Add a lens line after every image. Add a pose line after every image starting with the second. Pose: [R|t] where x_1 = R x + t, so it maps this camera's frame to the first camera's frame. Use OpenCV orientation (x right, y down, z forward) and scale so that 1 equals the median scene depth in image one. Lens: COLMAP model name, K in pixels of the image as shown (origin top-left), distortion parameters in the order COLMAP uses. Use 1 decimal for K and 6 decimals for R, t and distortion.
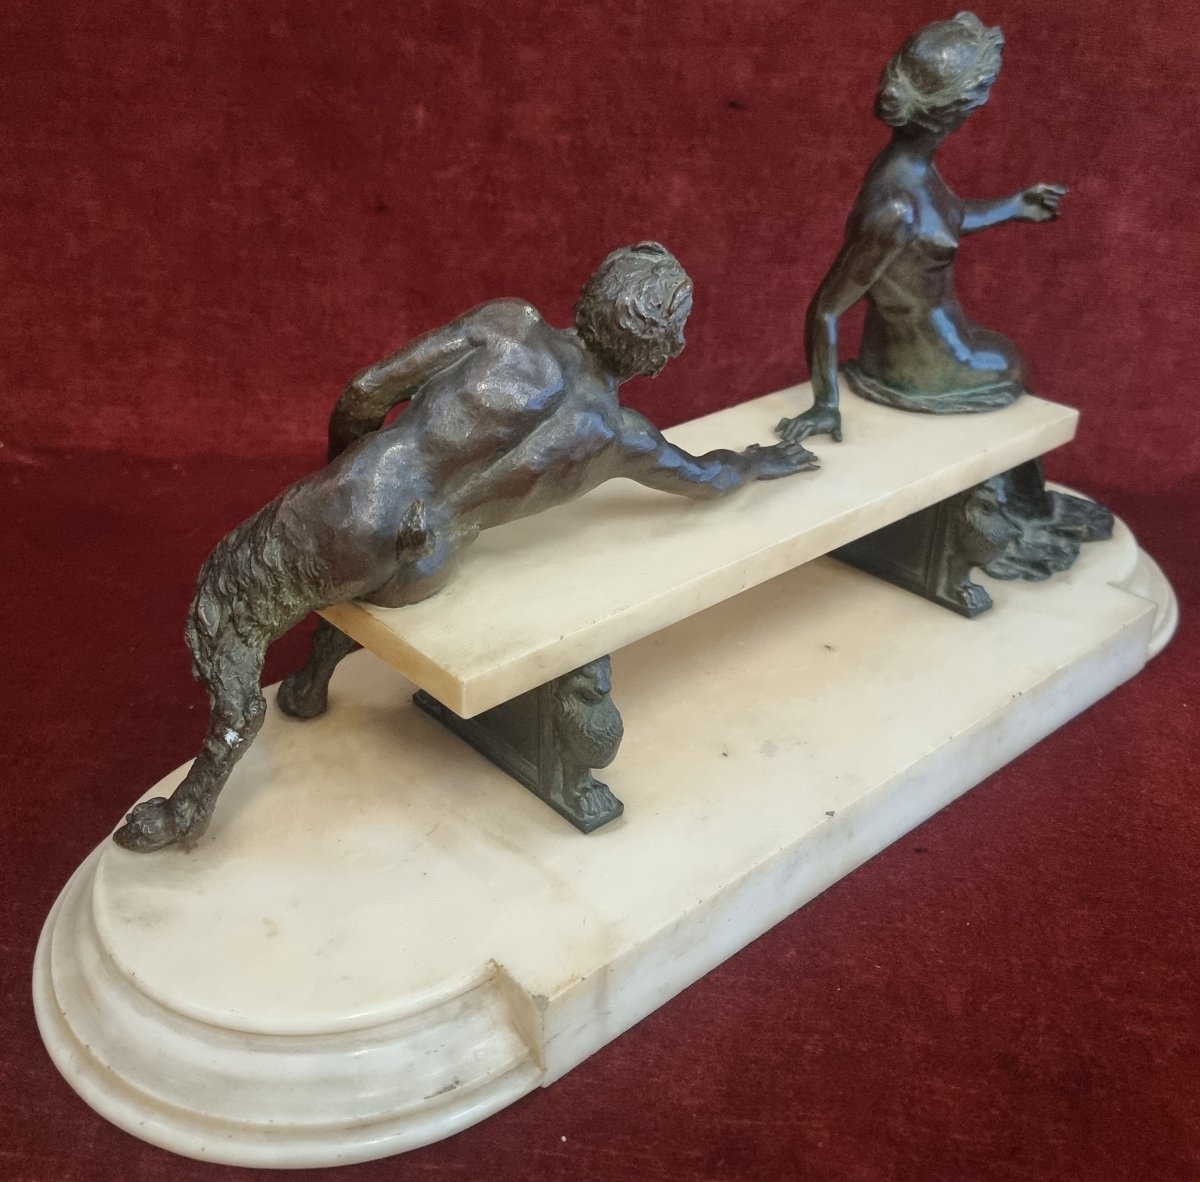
lens RADIAL K [[1506.0, 0, 605.3], [0, 1506.0, 579.4], [0, 0, 1]] dist [0.022644, 0.000000]
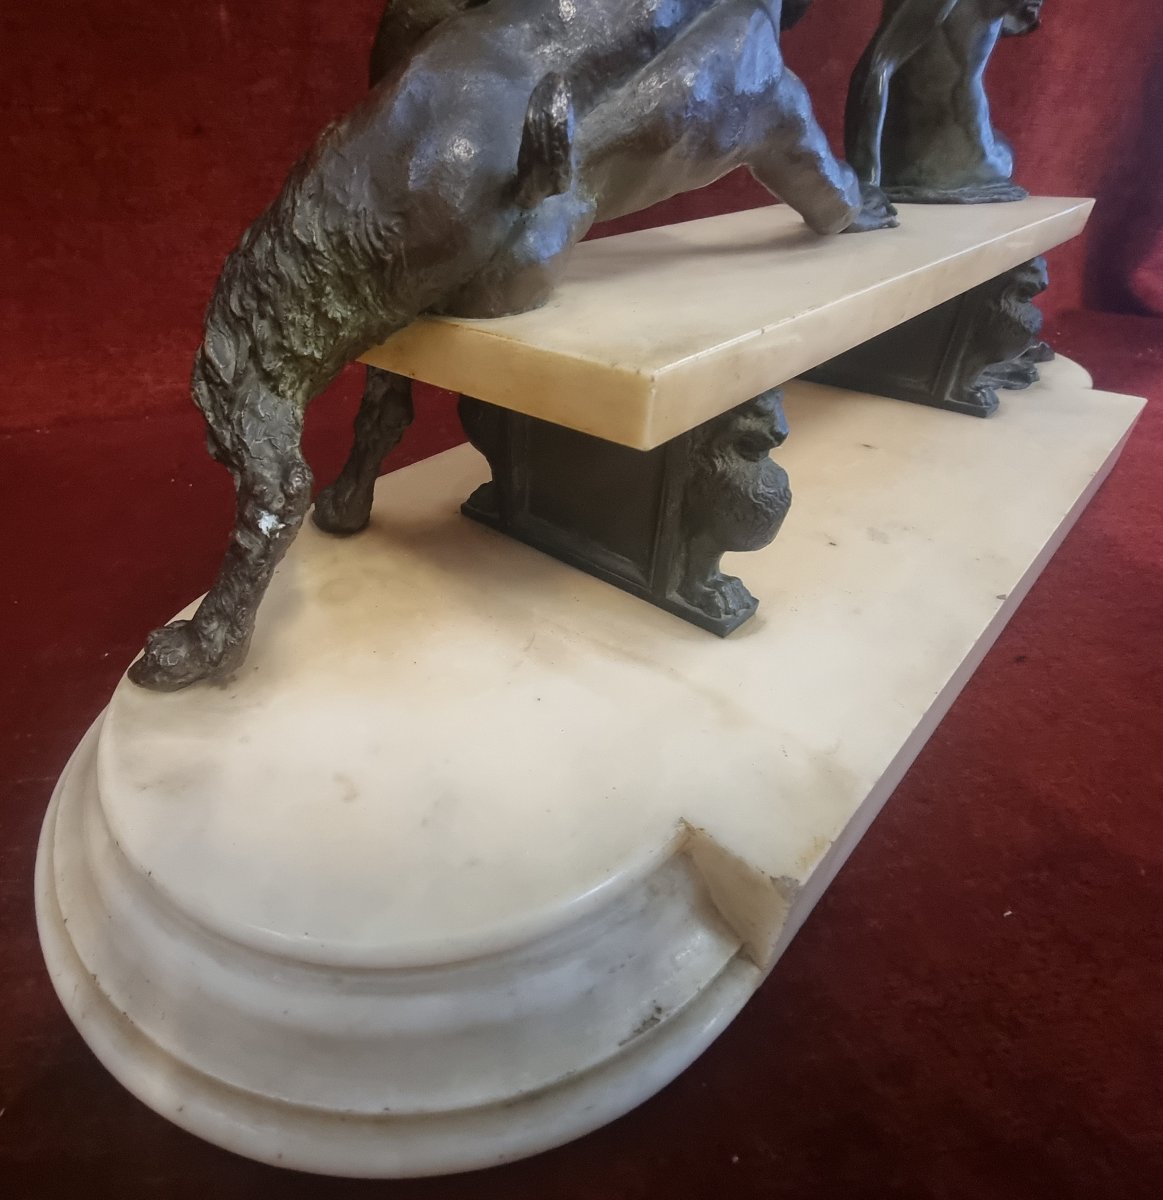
lens RADIAL K [[1269.2, 0, 582.0], [0, 1269.2, 603.0], [0, 0, 1]] dist [0.021002, 0.000000]
pose [[0.998499, -0.054773, 0.000199, -0.101032], [0.054303, 0.990391, 0.127189, 0.071898], [-0.007164, -0.126987, 0.991879, 0.395886]]
